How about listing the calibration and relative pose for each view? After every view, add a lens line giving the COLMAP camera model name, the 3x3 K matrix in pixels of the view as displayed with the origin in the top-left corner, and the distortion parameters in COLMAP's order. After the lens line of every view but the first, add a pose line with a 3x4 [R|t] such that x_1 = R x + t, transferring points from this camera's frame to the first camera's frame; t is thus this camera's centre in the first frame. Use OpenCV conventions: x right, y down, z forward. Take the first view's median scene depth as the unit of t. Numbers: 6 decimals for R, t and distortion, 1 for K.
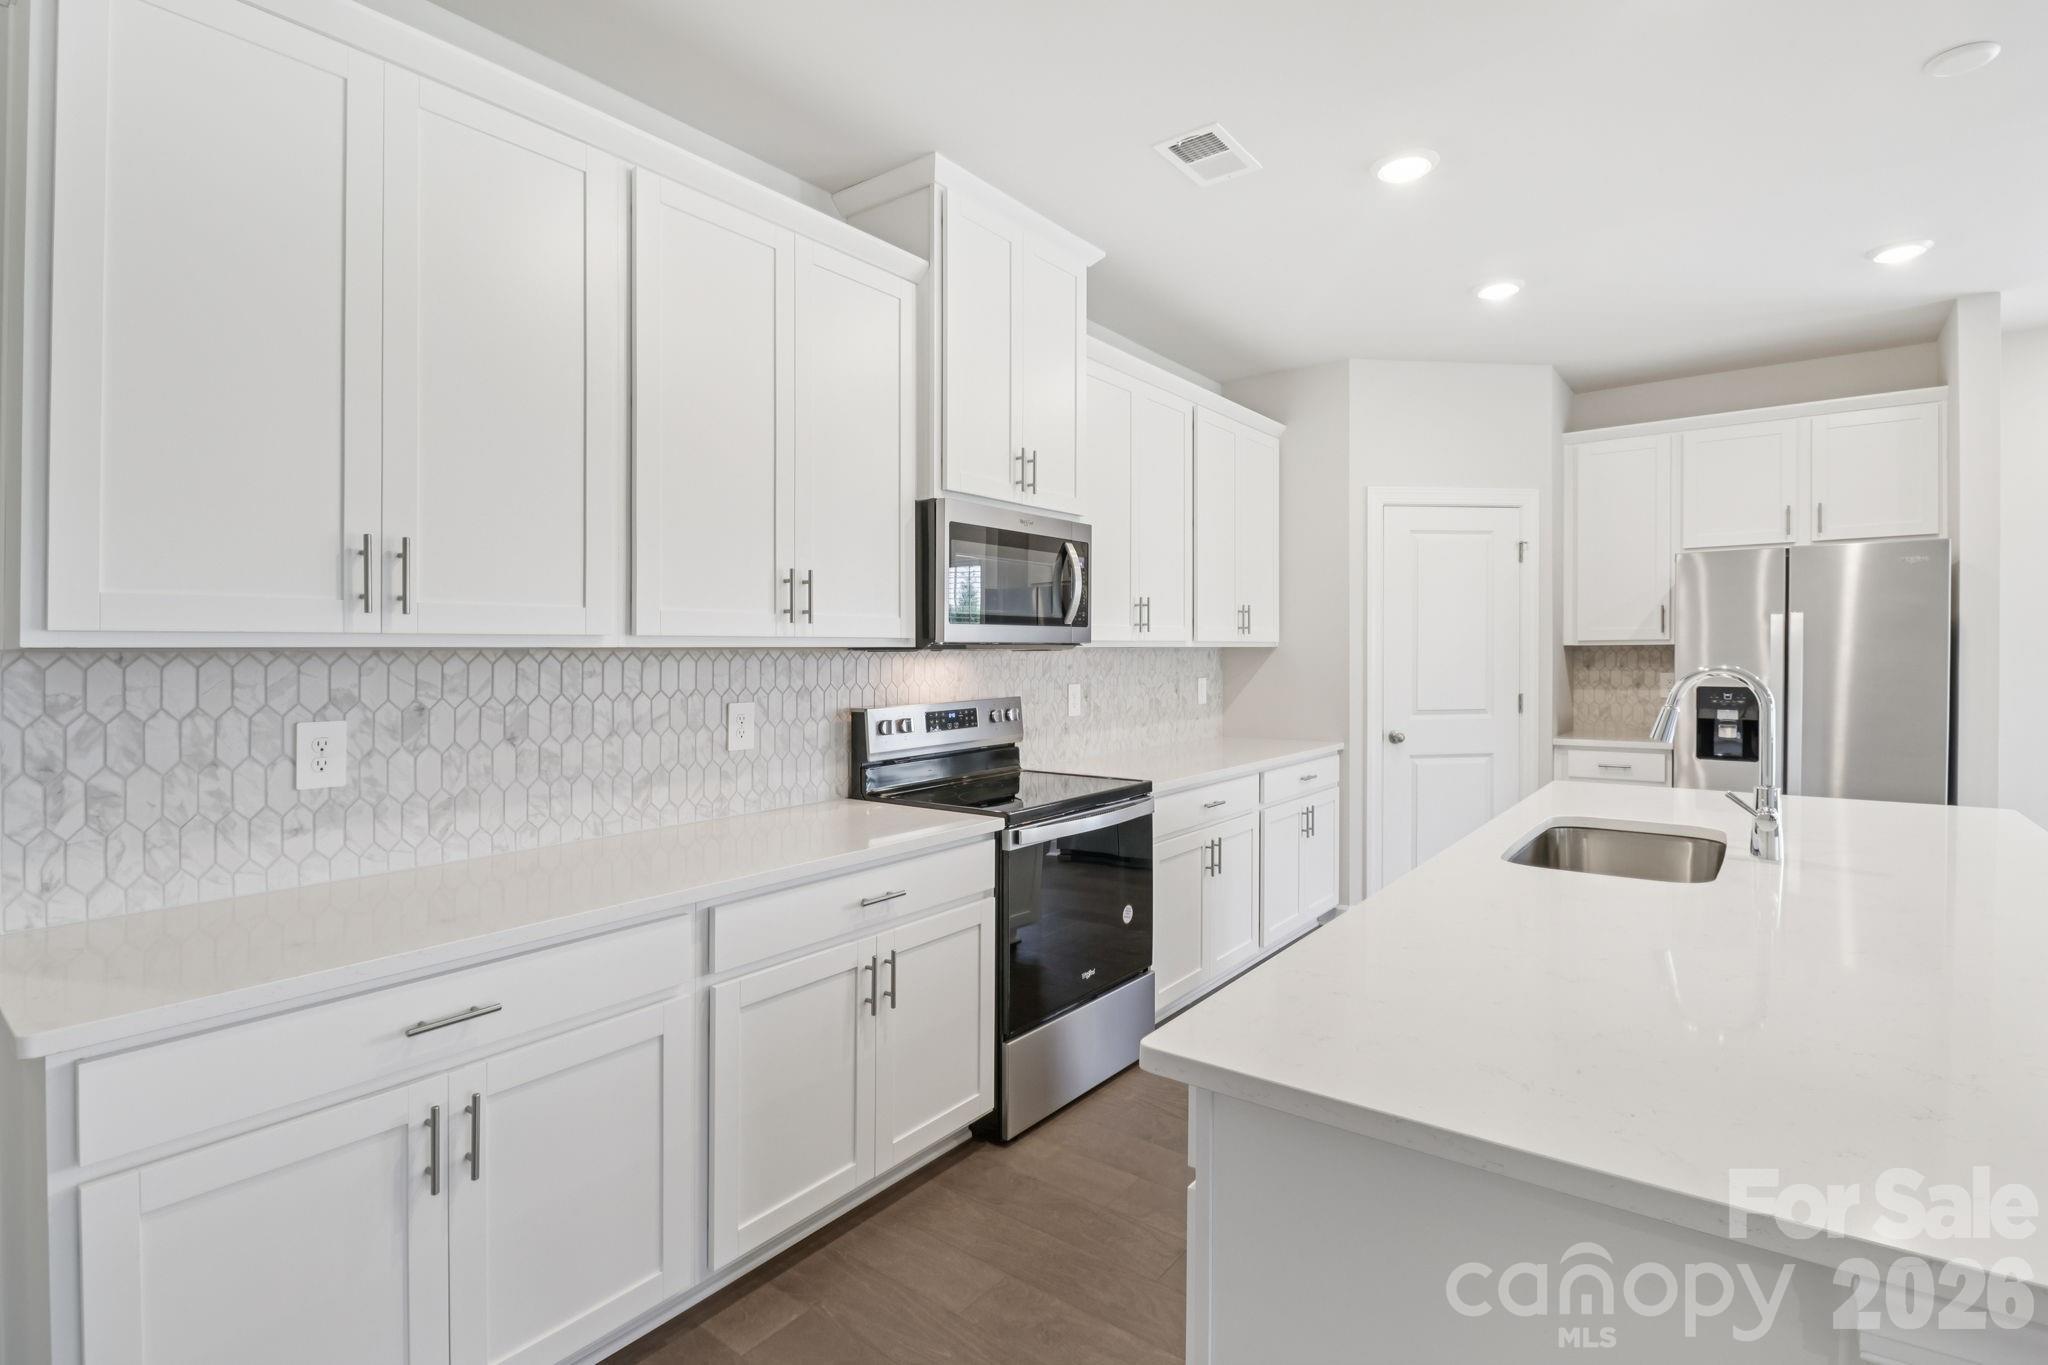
lens RADIAL K [[958.9, 0, 1030.2], [0, 958.9, 642.2], [0, 0, 1]] dist [0.004079, -0.016007]
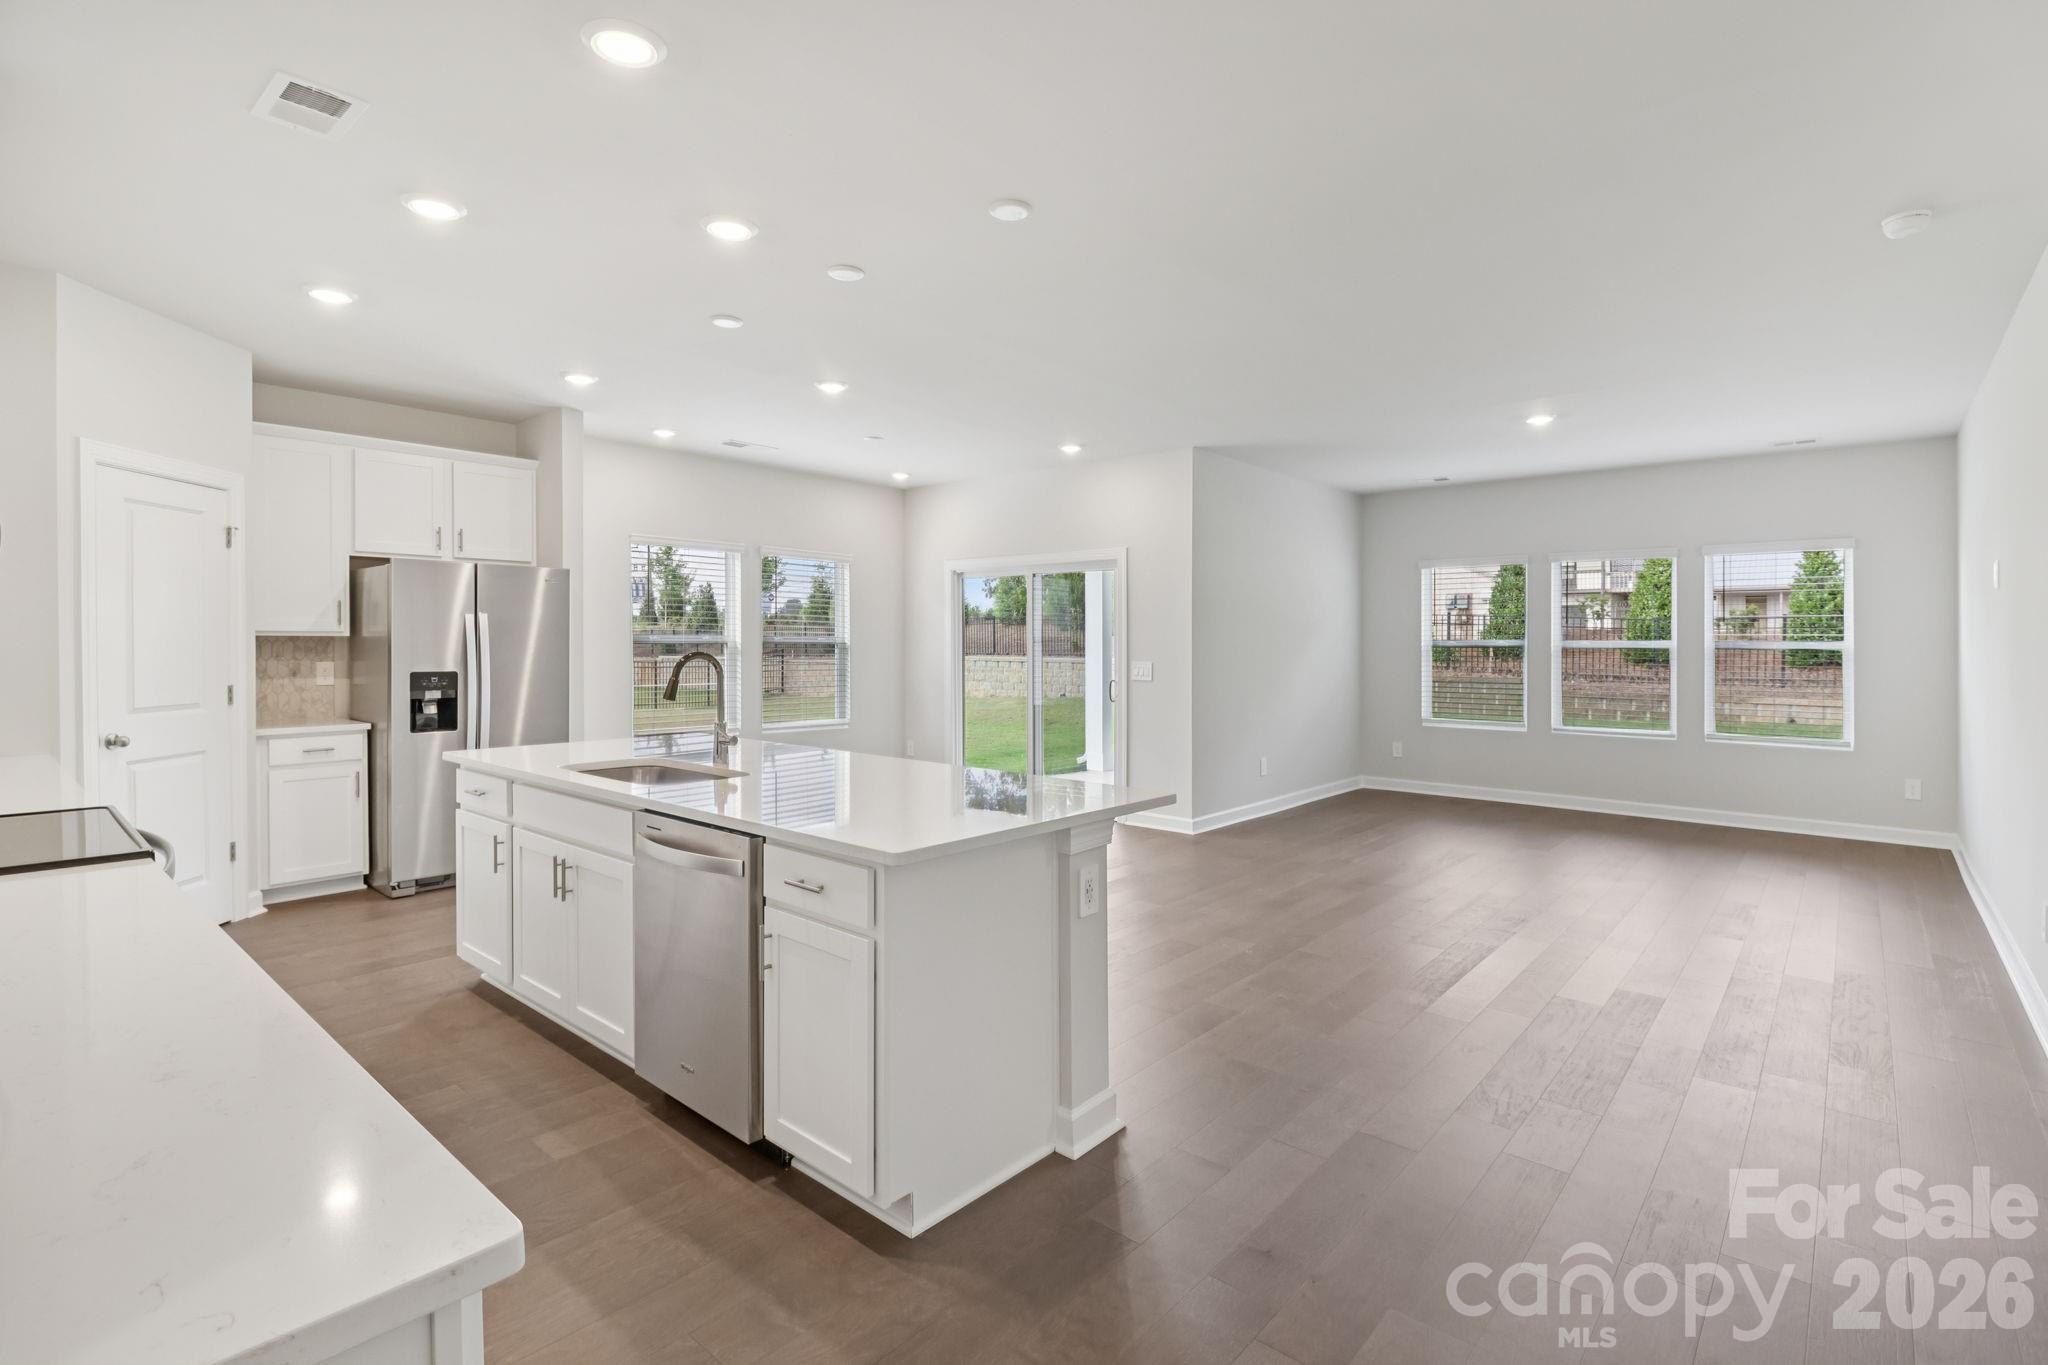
lens RADIAL K [[958.9, 0, 1030.2], [0, 958.9, 642.2], [0, 0, 1]] dist [0.004079, -0.016007]
pose [[0.048249, 0.008533, 0.998799, -0.696694], [-0.016799, 0.999829, -0.007731, 0.007695], [-0.998694, -0.016406, 0.048384, 0.262114]]
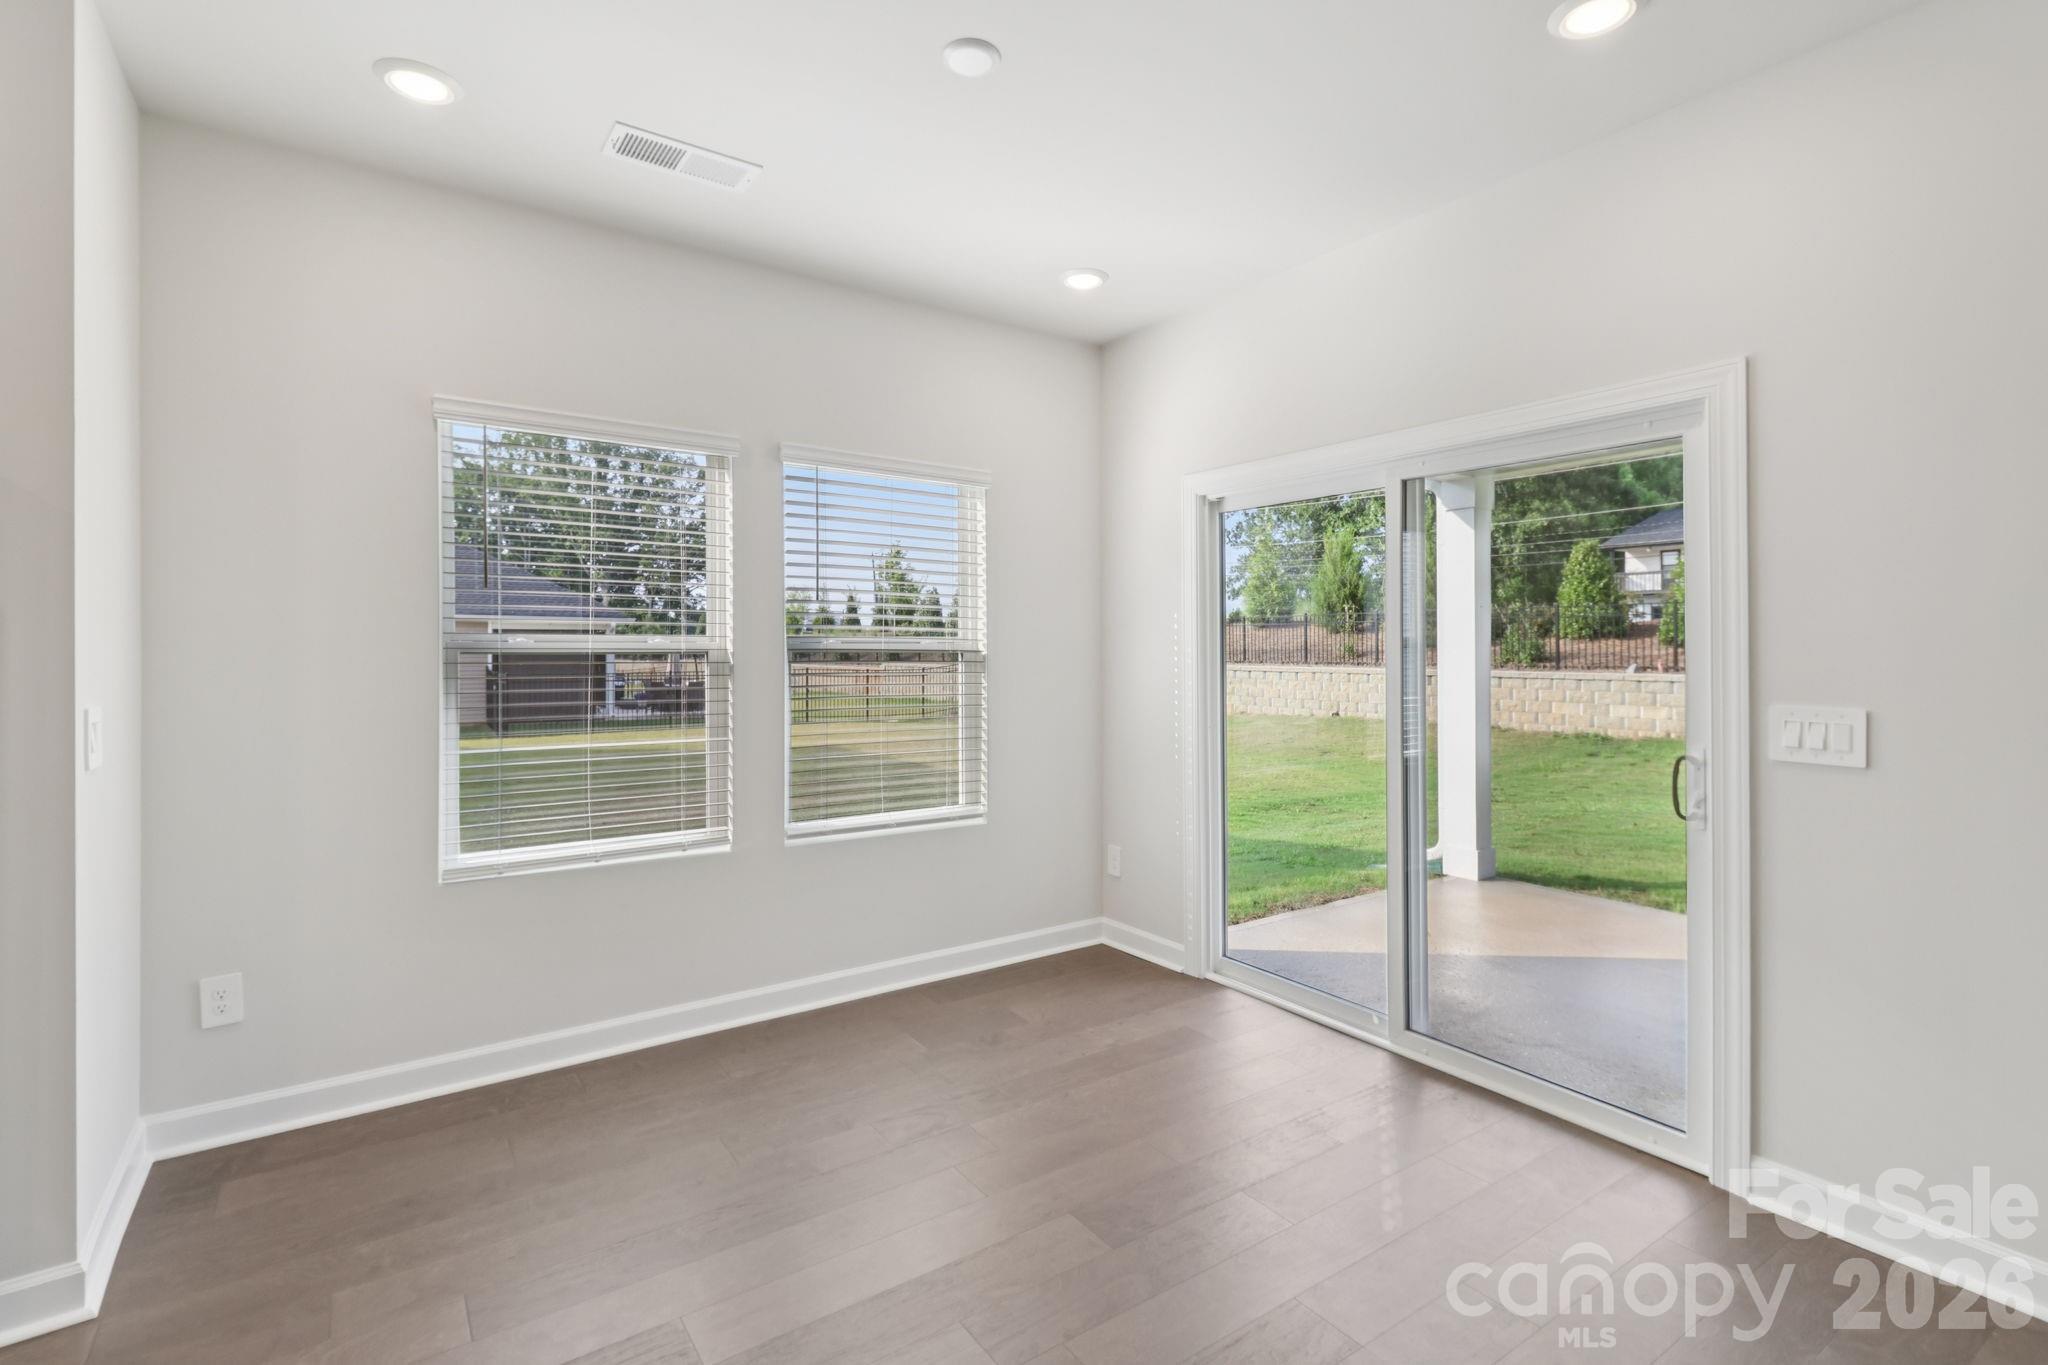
lens RADIAL K [[933.2, 0, 1033.1], [0, 933.2, 651.1], [0, 0, 1]] dist [0.002513, 0.000013]
pose [[0.293285, 0.004800, 0.956013, 0.943963], [-0.013270, 0.999911, -0.000949, -0.002050], [-0.955933, -0.012408, 0.293323, 0.487791]]
